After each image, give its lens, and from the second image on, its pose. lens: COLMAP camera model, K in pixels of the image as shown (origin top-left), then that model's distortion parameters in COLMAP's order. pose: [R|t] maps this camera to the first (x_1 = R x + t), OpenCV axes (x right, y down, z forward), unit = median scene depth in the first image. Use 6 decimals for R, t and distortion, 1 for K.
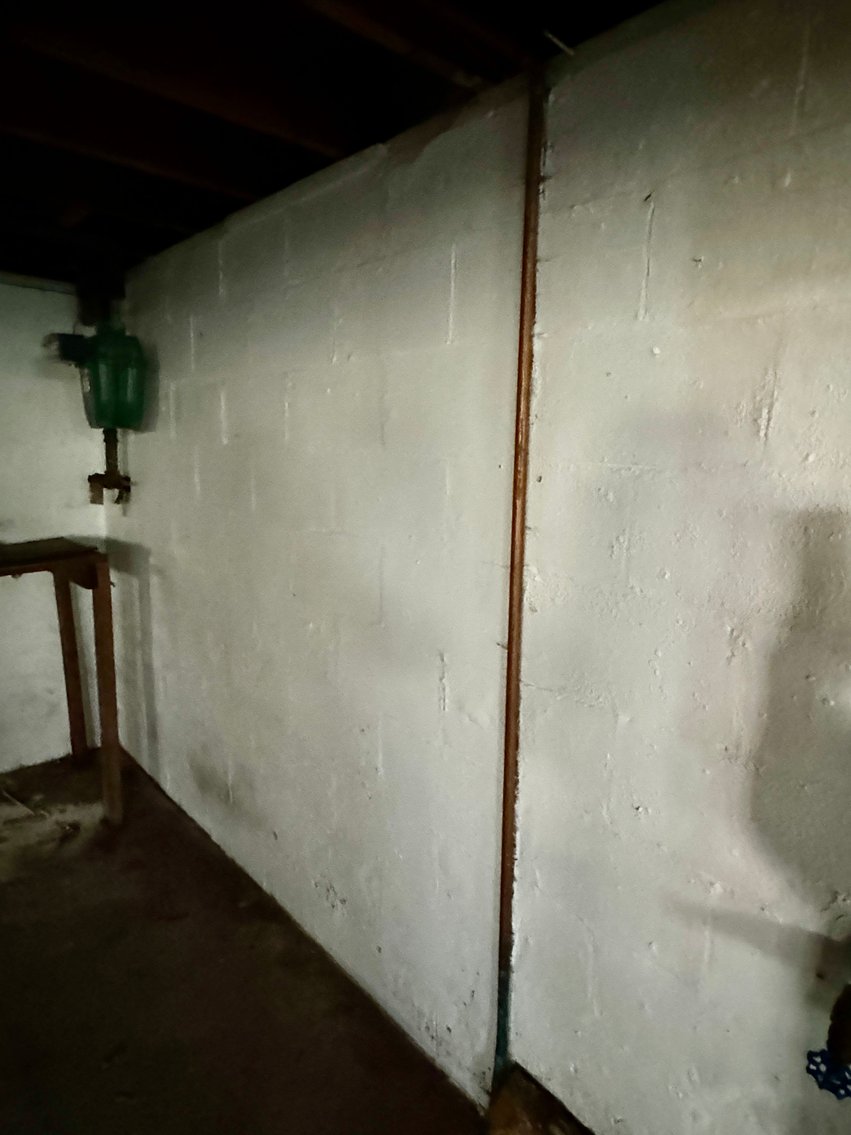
lens RADIAL K [[661.2, 0, 427.2], [0, 661.2, 567.0], [0, 0, 1]] dist [0.001382, 0.000157]
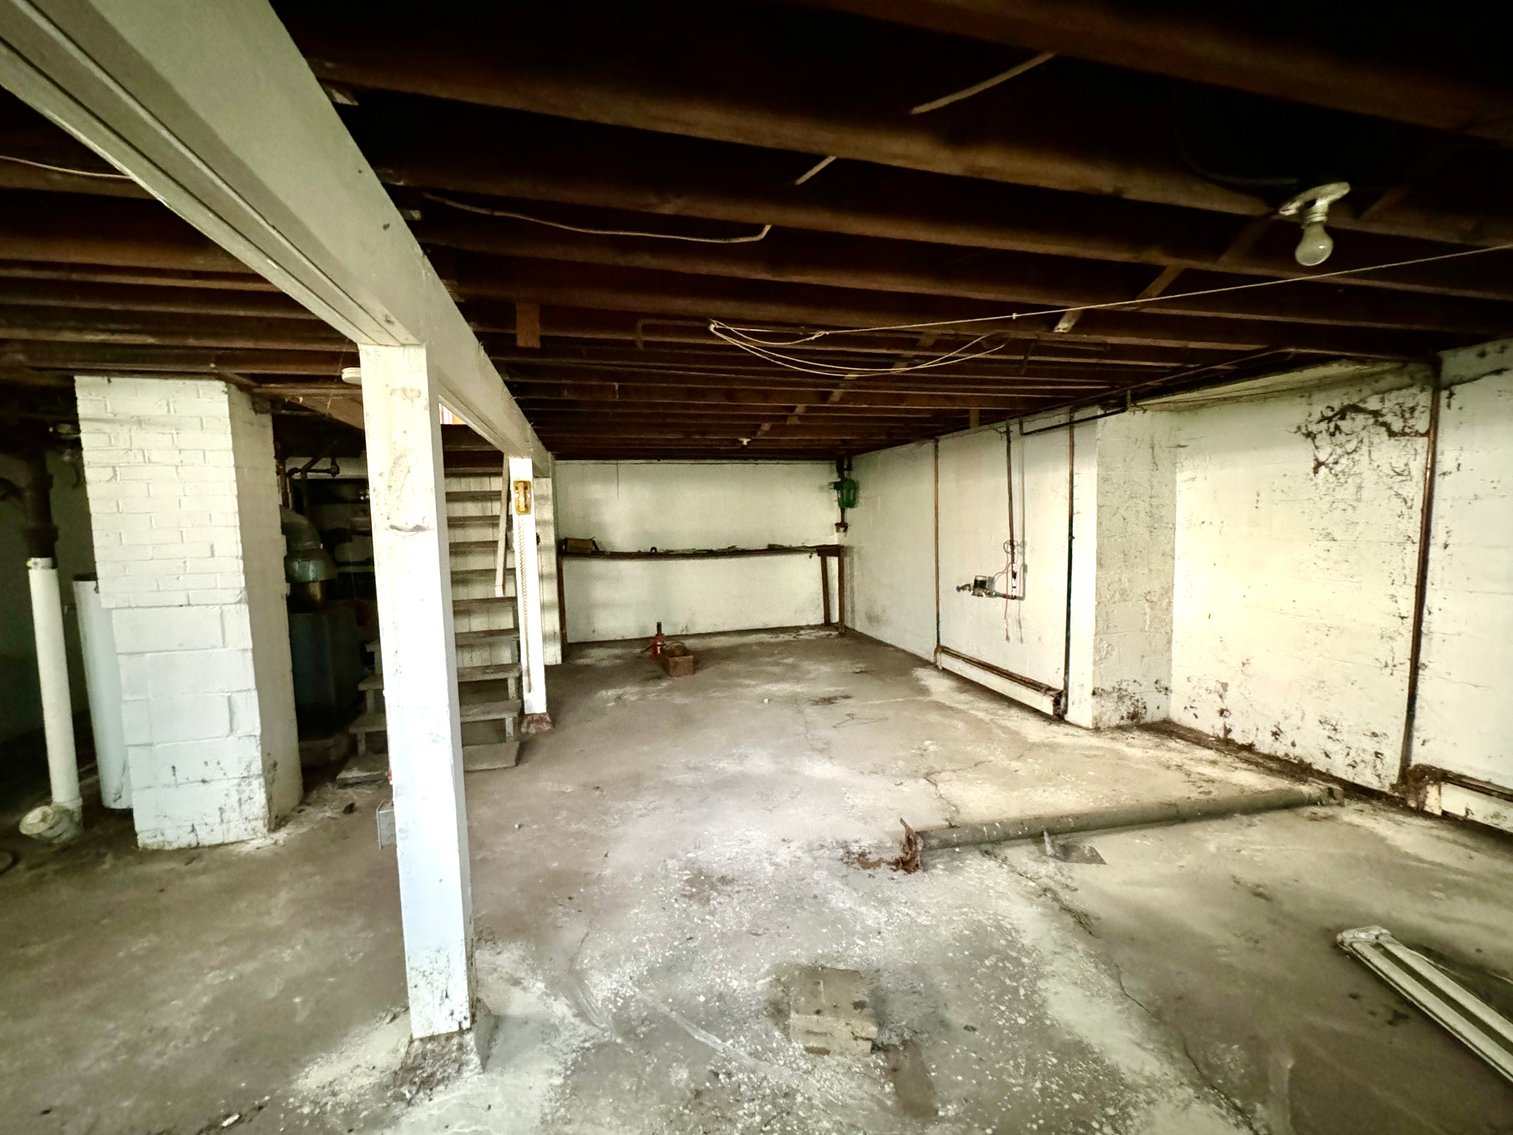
lens RADIAL K [[644.9, 0, 759.2], [0, 644.9, 571.7], [0, 0, 1]] dist [0.000719, 0.000288]
pose [[0.888190, -0.007312, -0.459419, 0.564922], [-0.035174, 0.995857, -0.083851, 0.363794], [0.458129, 0.090635, 0.884253, -1.854992]]
